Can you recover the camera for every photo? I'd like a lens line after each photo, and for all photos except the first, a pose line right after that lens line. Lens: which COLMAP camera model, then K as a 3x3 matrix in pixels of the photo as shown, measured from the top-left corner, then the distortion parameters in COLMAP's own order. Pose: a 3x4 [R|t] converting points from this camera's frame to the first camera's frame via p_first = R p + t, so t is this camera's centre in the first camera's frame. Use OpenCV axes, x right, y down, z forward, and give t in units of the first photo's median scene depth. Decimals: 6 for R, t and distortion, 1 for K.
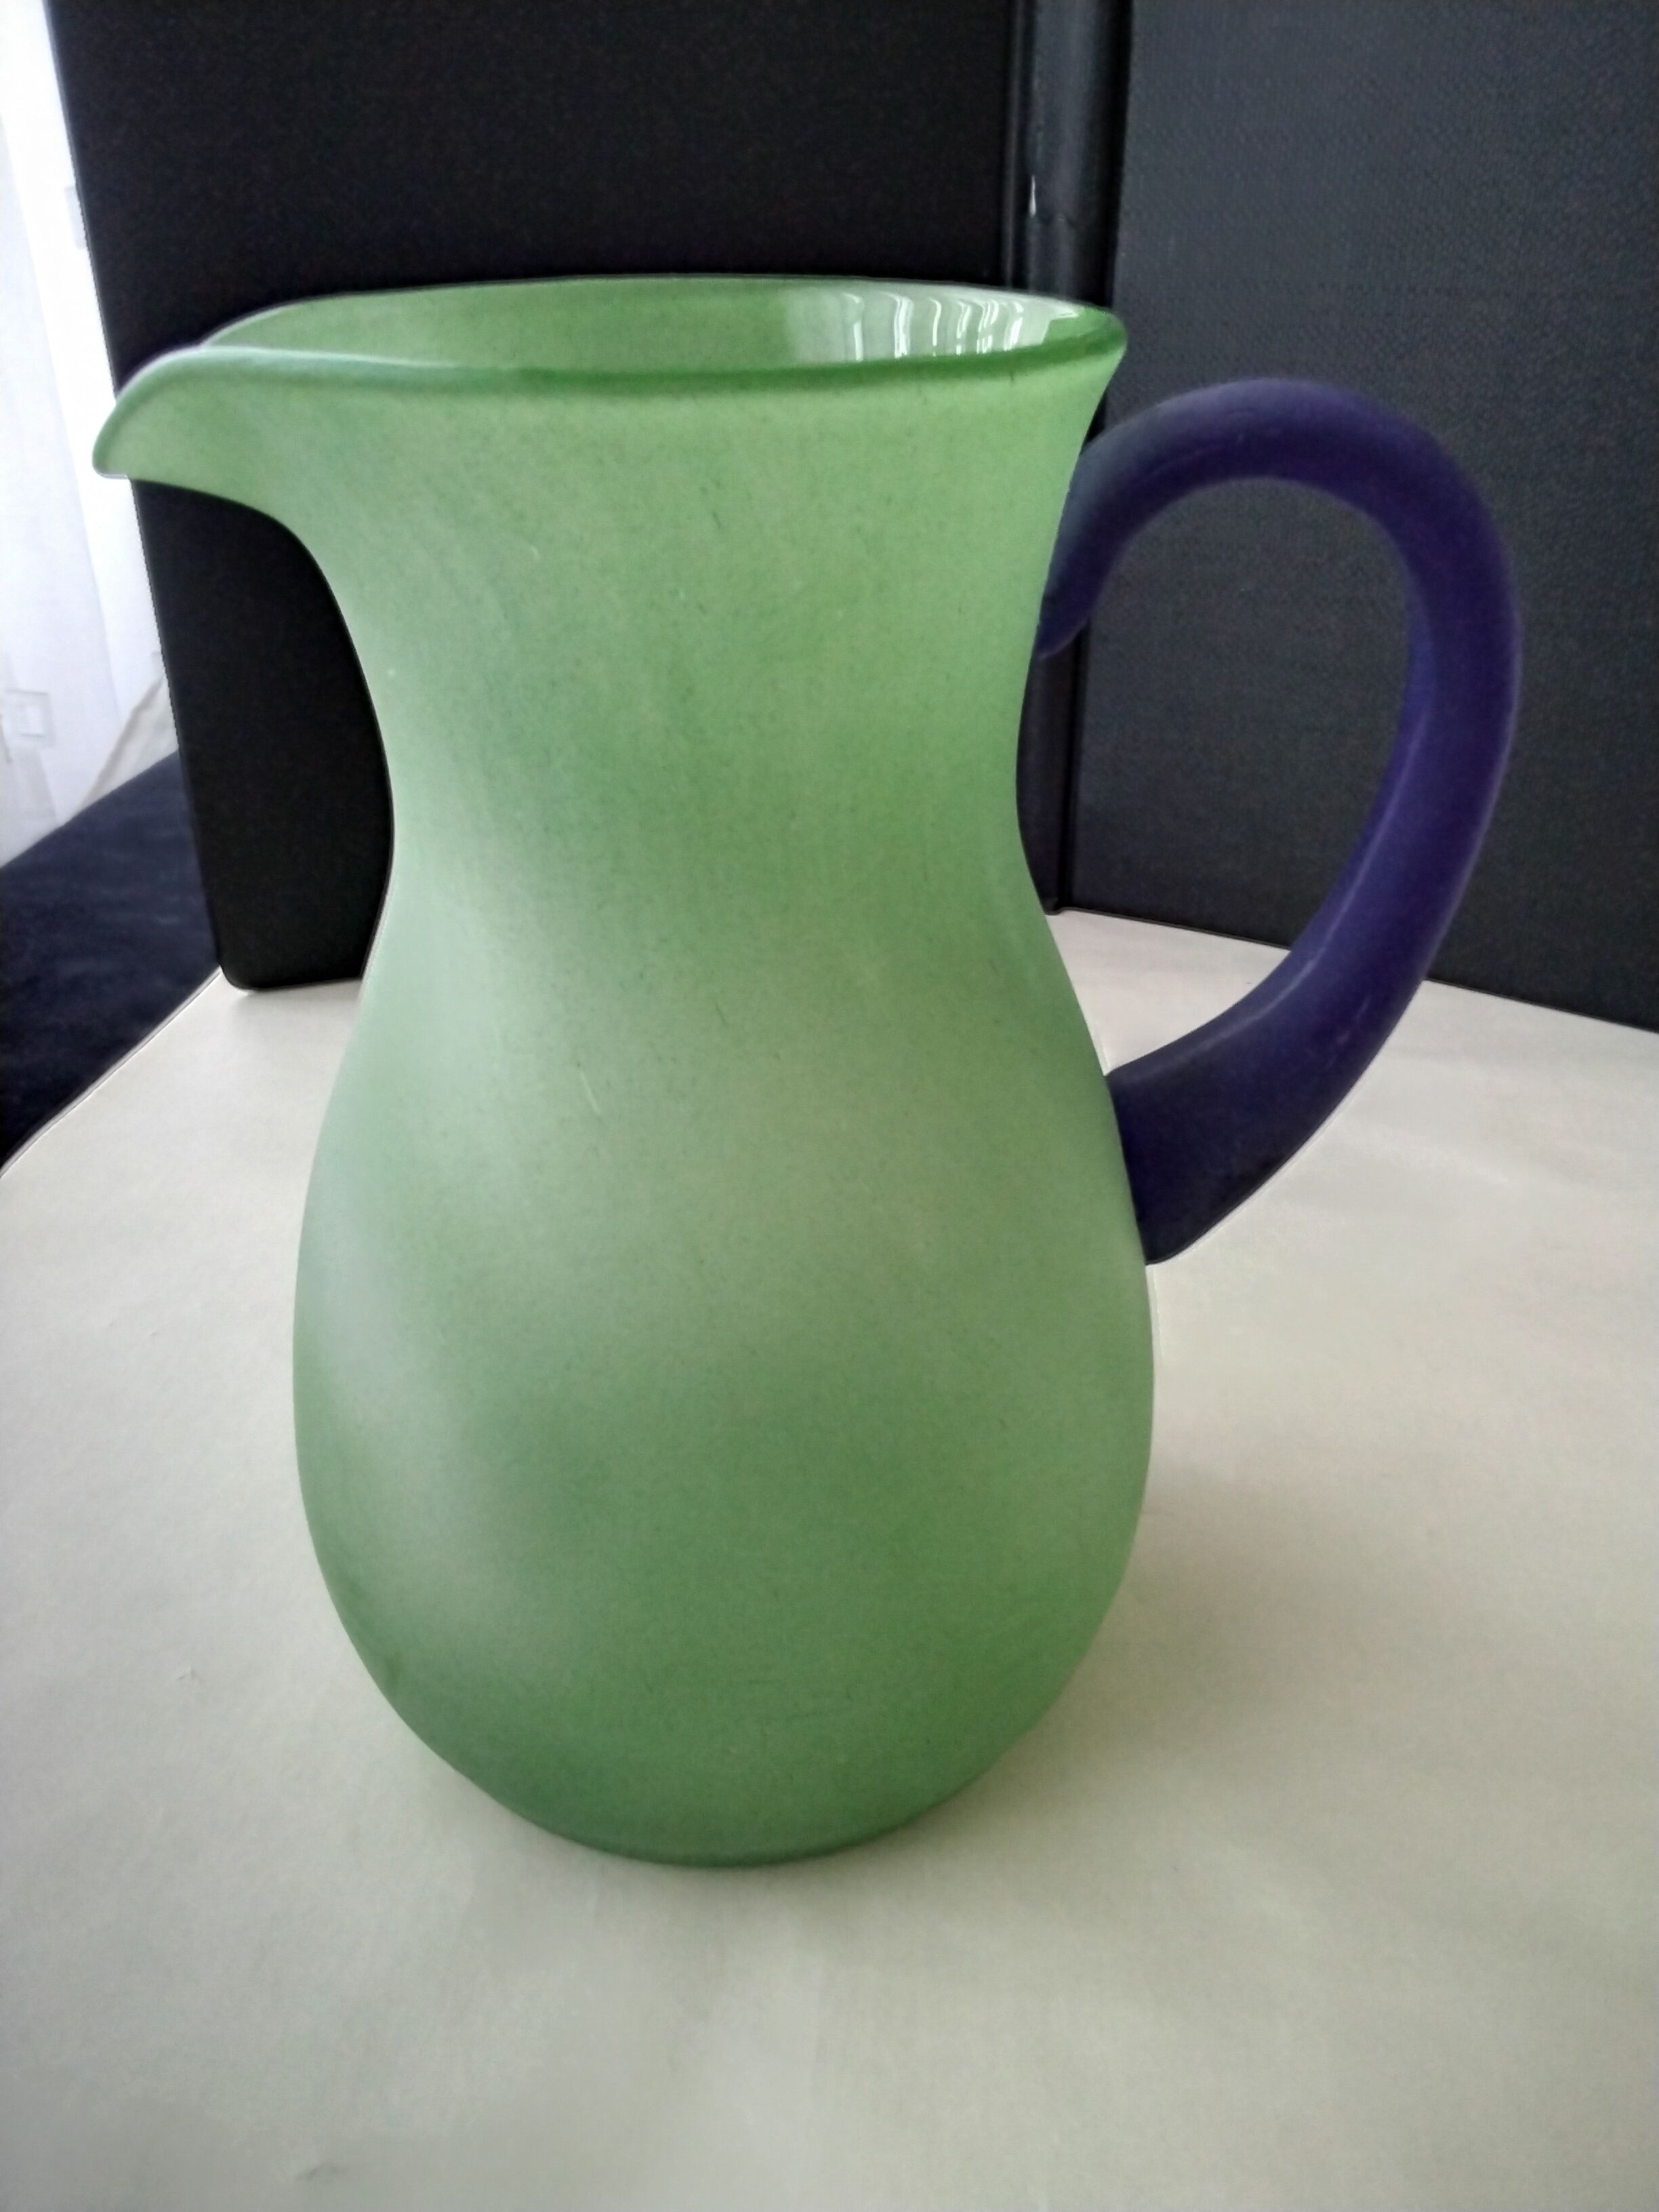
lens RADIAL K [[1569.2, 0, 829.5], [0, 1569.2, 1106.0], [0, 0, 1]] dist [0.004579, -0.022900]
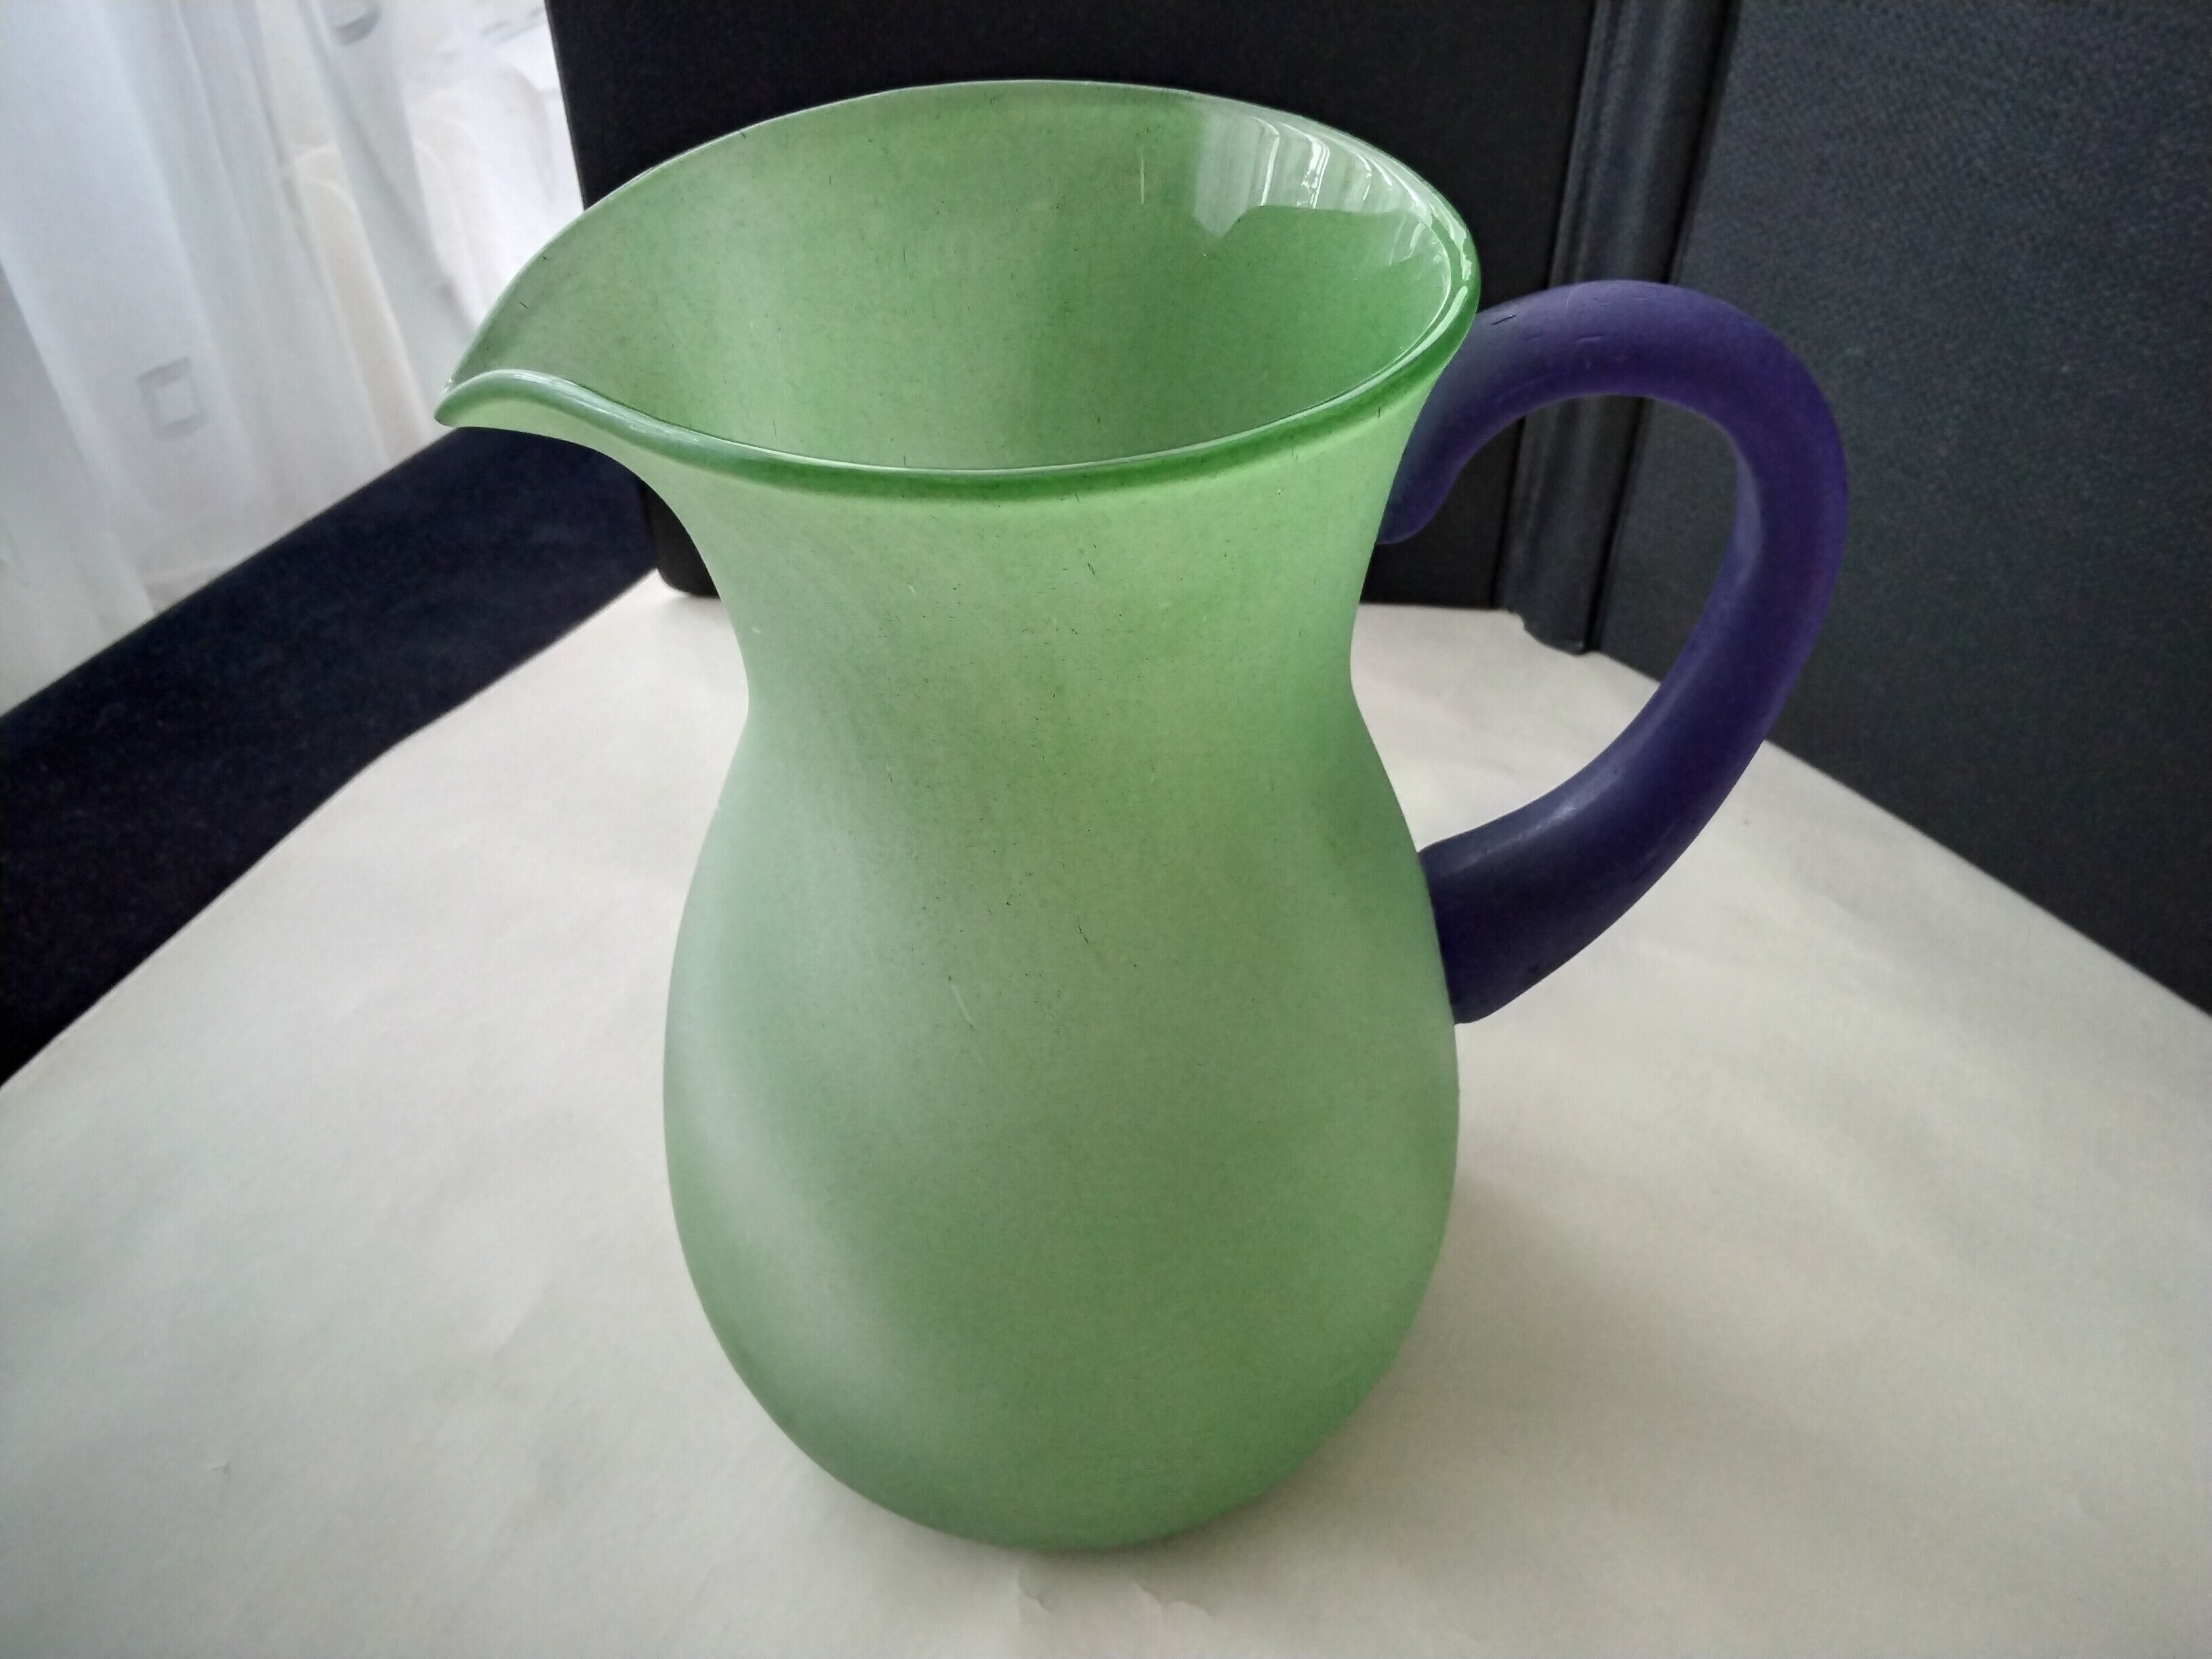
lens RADIAL K [[1569.2, 0, 1106.0], [0, 1569.2, 829.5], [0, 0, 1]] dist [0.004579, -0.022900]
pose [[0.999525, -0.026582, 0.015588, -0.066749], [0.023116, 0.981292, 0.191130, -0.322176], [-0.020377, -0.190679, 0.981441, -0.031838]]
